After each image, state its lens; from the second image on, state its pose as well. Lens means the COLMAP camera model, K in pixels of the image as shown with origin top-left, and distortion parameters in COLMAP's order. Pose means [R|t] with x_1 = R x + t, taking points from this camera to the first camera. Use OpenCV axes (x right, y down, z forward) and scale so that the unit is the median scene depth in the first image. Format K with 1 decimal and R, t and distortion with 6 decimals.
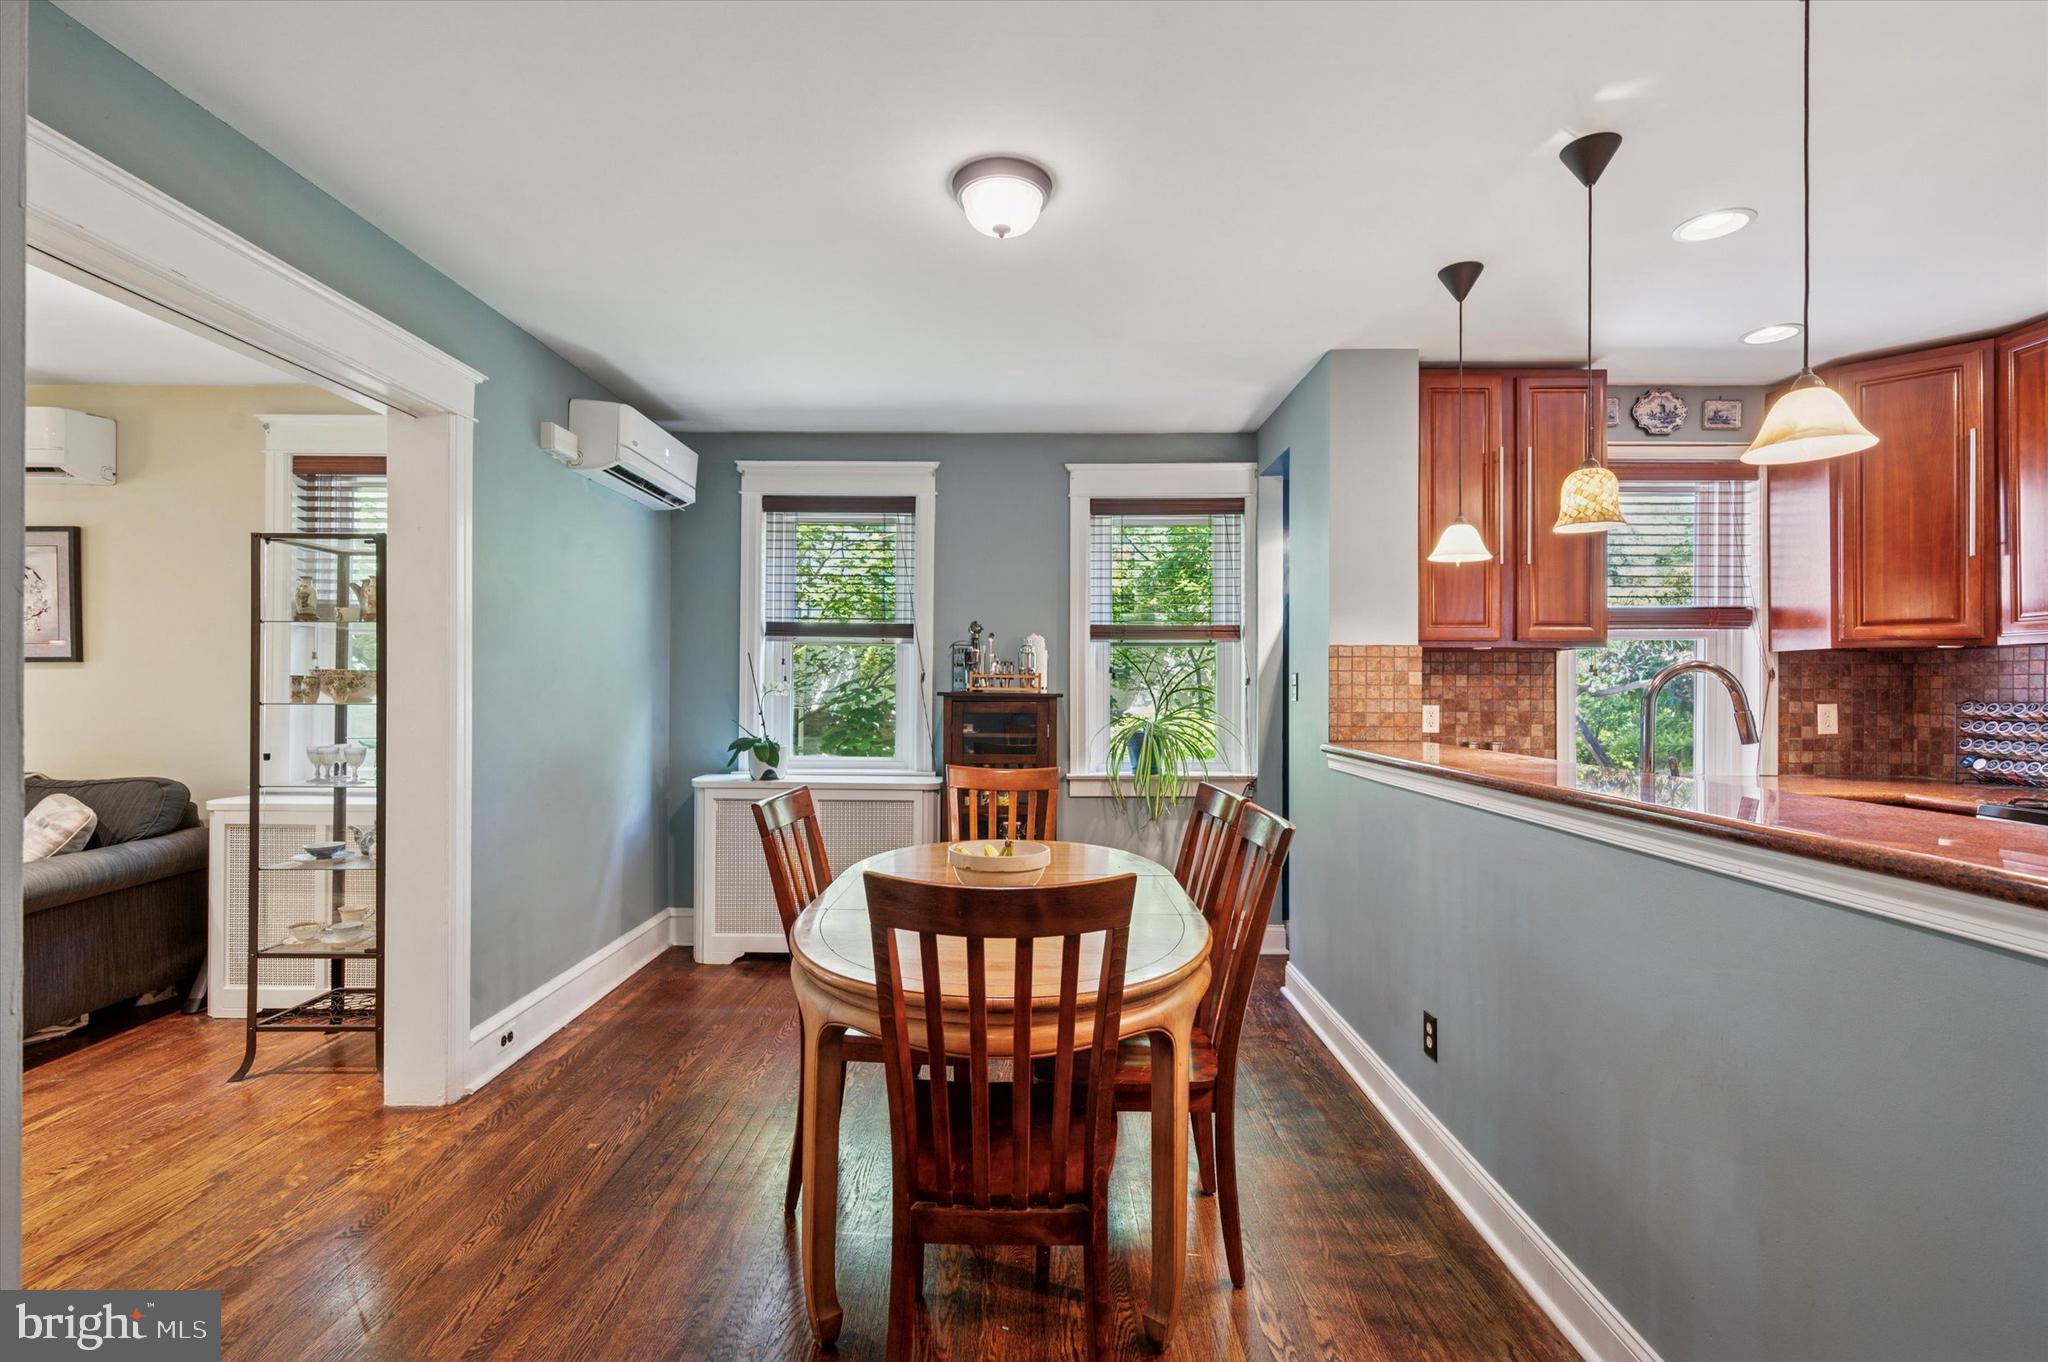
lens RADIAL K [[930.1, 0, 1015.4], [0, 930.1, 682.4], [0, 0, 1]] dist [0.010797, 0.000080]
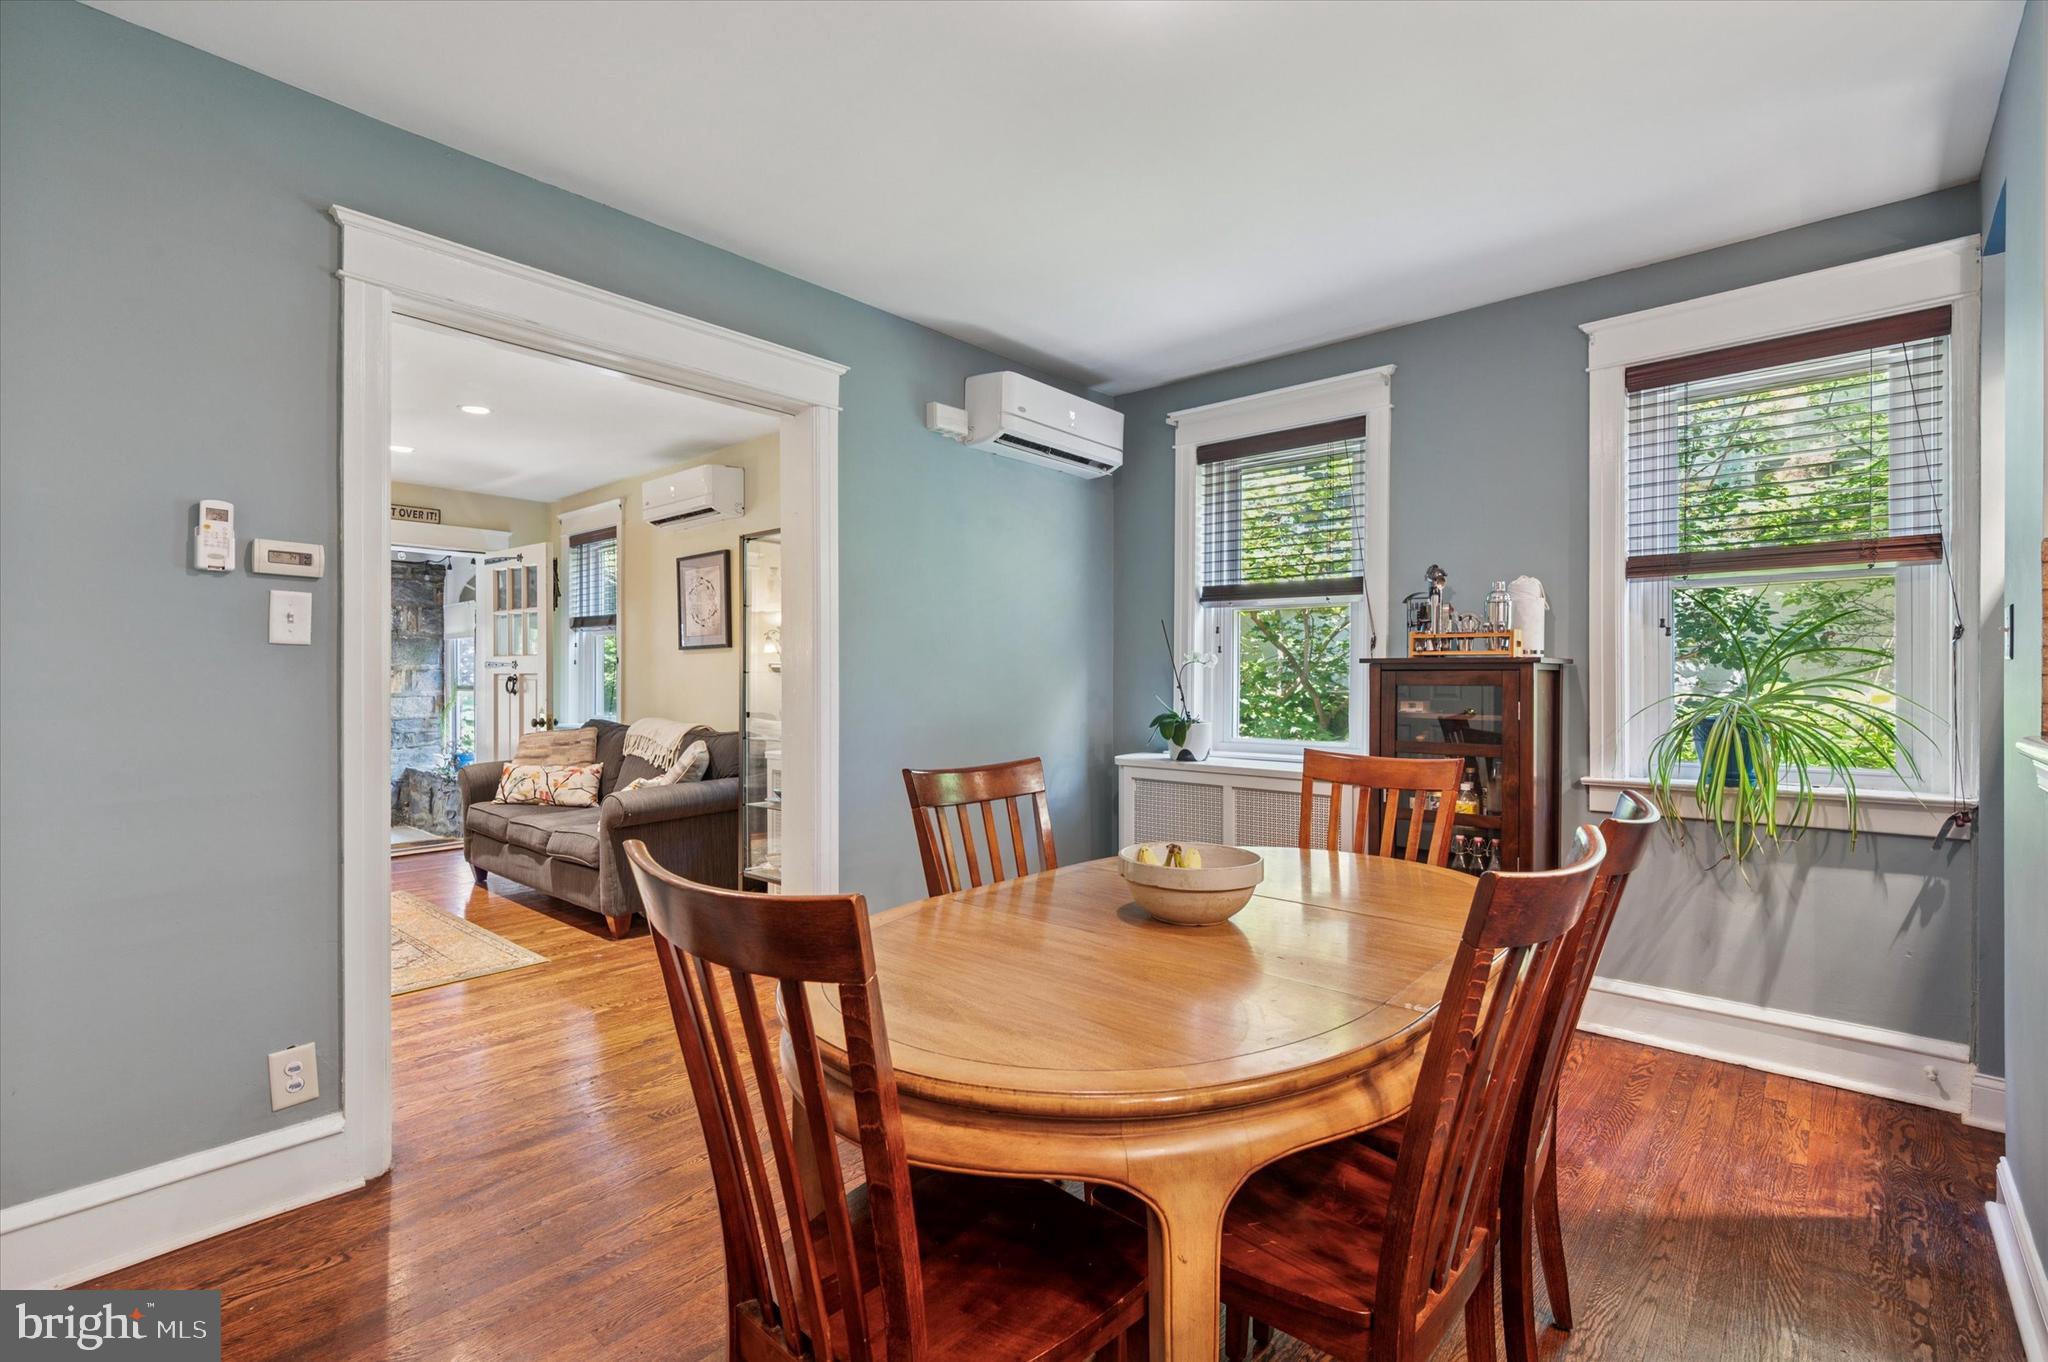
lens RADIAL K [[930.1, 0, 1017.3], [0, 930.1, 680.5], [0, 0, 1]] dist [0.010797, 0.000080]
pose [[0.756360, -0.003097, -0.654148, 0.193641], [0.006324, 0.999977, 0.002577, 0.023176], [0.654125, -0.006086, 0.756362, 0.208724]]
